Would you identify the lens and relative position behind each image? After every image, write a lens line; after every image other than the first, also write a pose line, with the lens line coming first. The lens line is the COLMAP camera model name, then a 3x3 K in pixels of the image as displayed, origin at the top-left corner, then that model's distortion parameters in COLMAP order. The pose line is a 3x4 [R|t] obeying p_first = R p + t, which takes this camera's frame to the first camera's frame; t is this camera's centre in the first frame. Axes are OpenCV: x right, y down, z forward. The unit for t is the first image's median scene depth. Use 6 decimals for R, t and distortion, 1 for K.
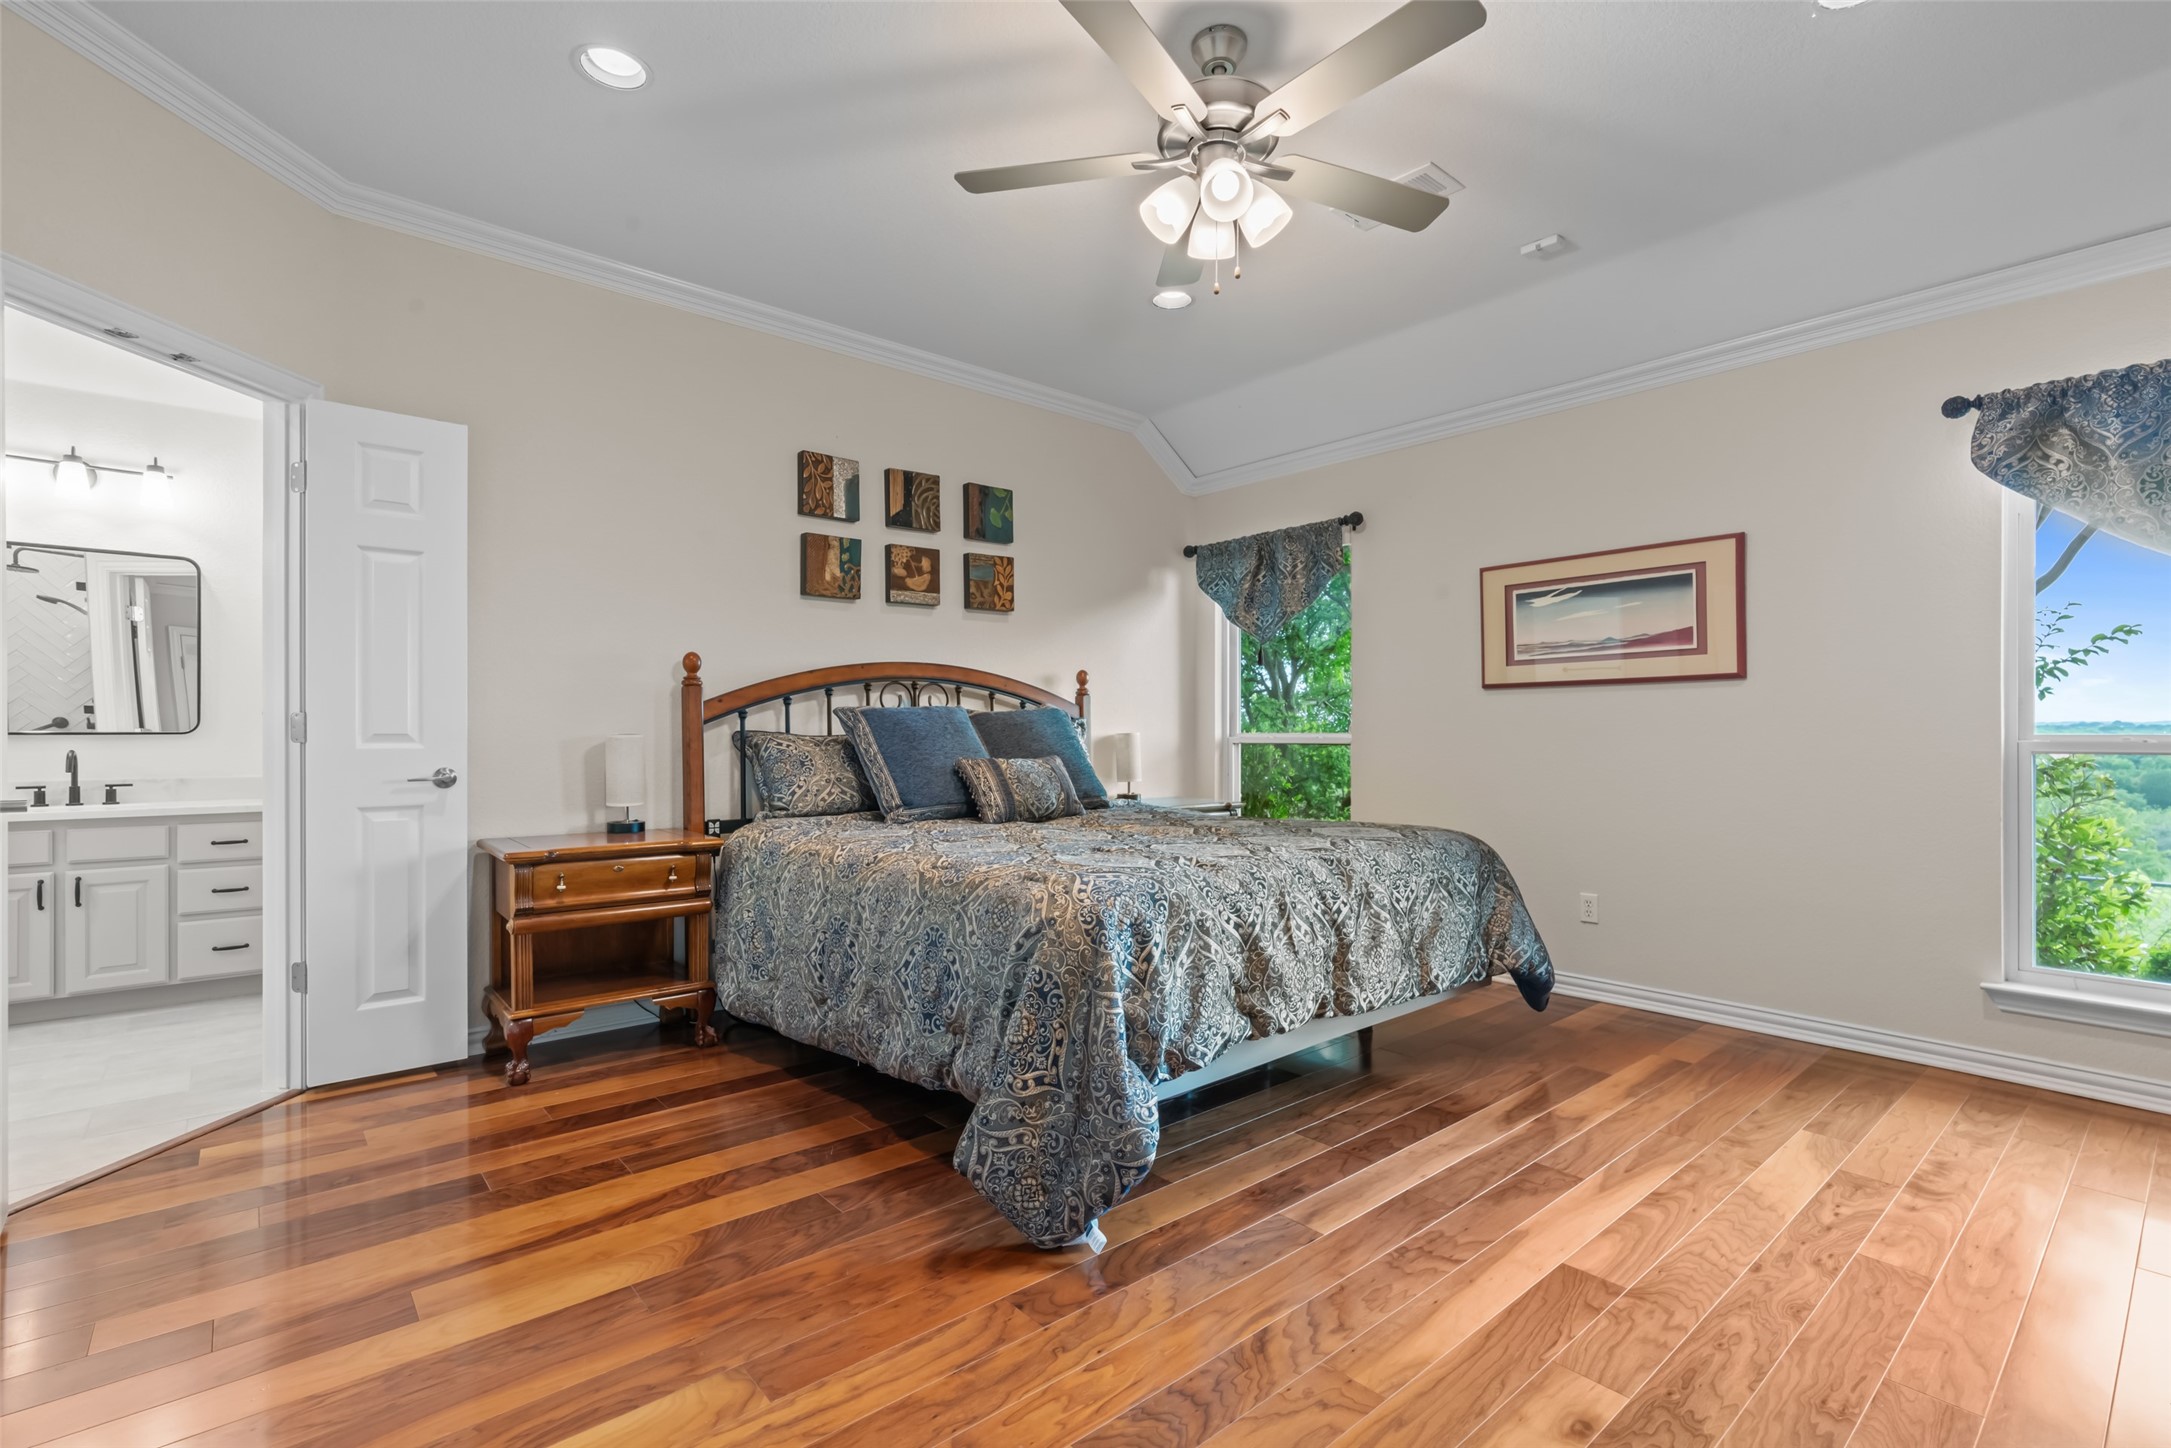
lens RADIAL K [[996.5, 0, 1079.4], [0, 996.5, 734.1], [0, 0, 1]] dist [-0.010914, 0.004397]
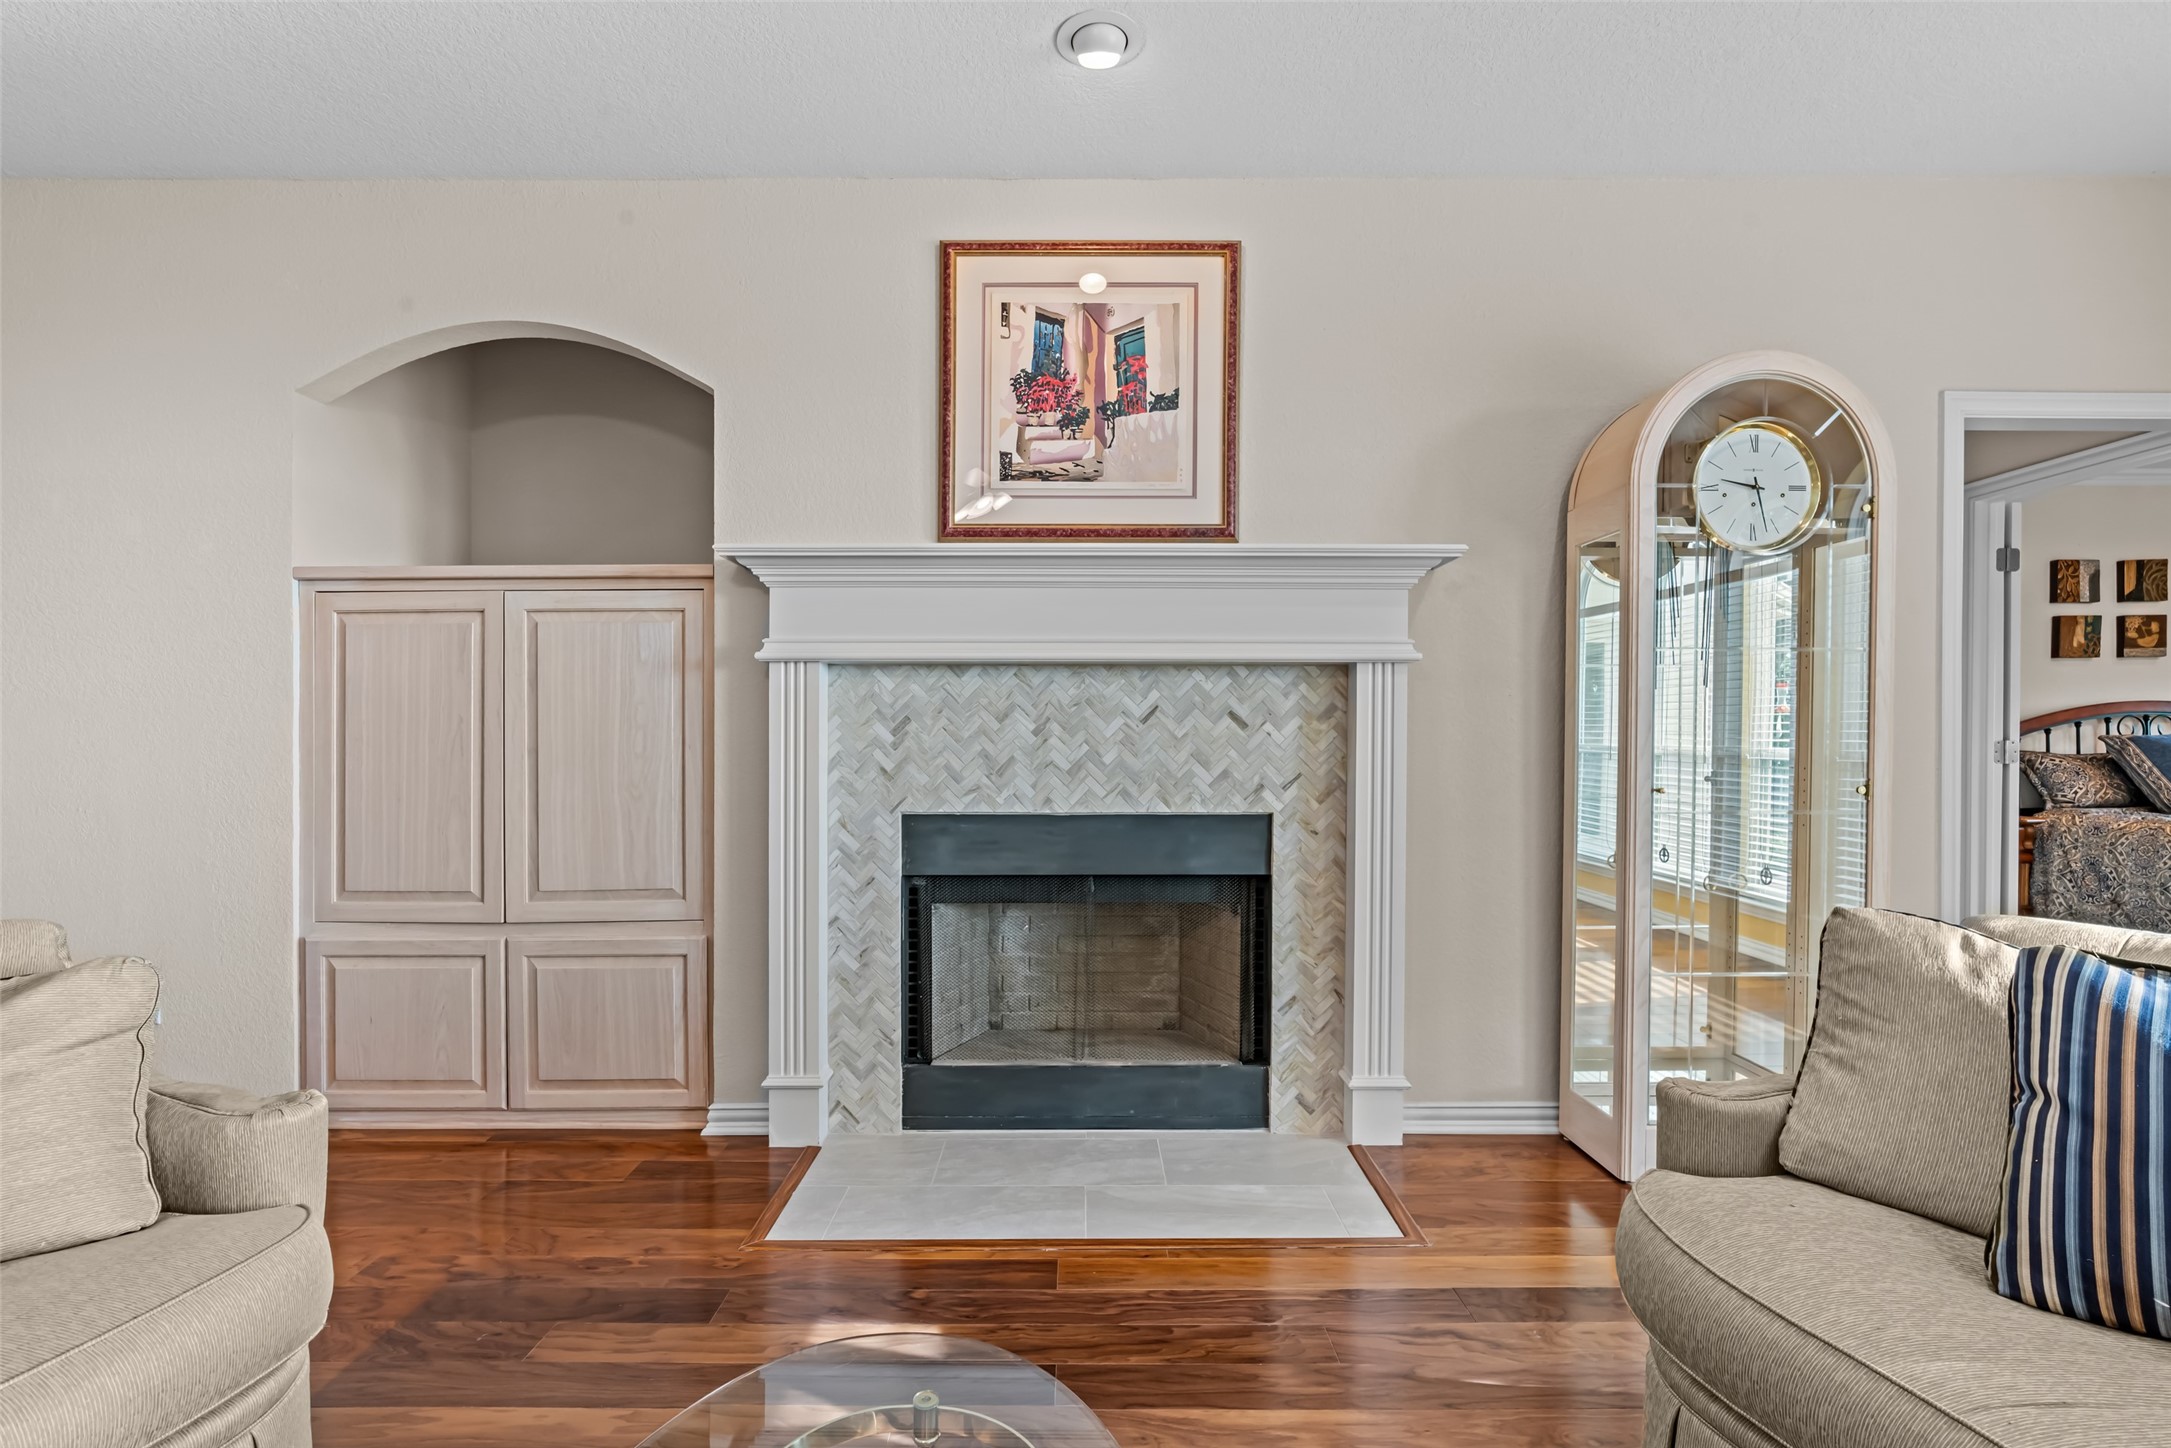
lens RADIAL K [[996.5, 0, 1073.9], [0, 996.5, 747.2], [0, 0, 1]] dist [-0.010914, 0.004397]
pose [[0.755392, 0.010012, -0.655197, -0.404074], [-0.006292, 0.999948, 0.008026, -0.010842], [0.655243, -0.001940, 0.755416, -1.024505]]
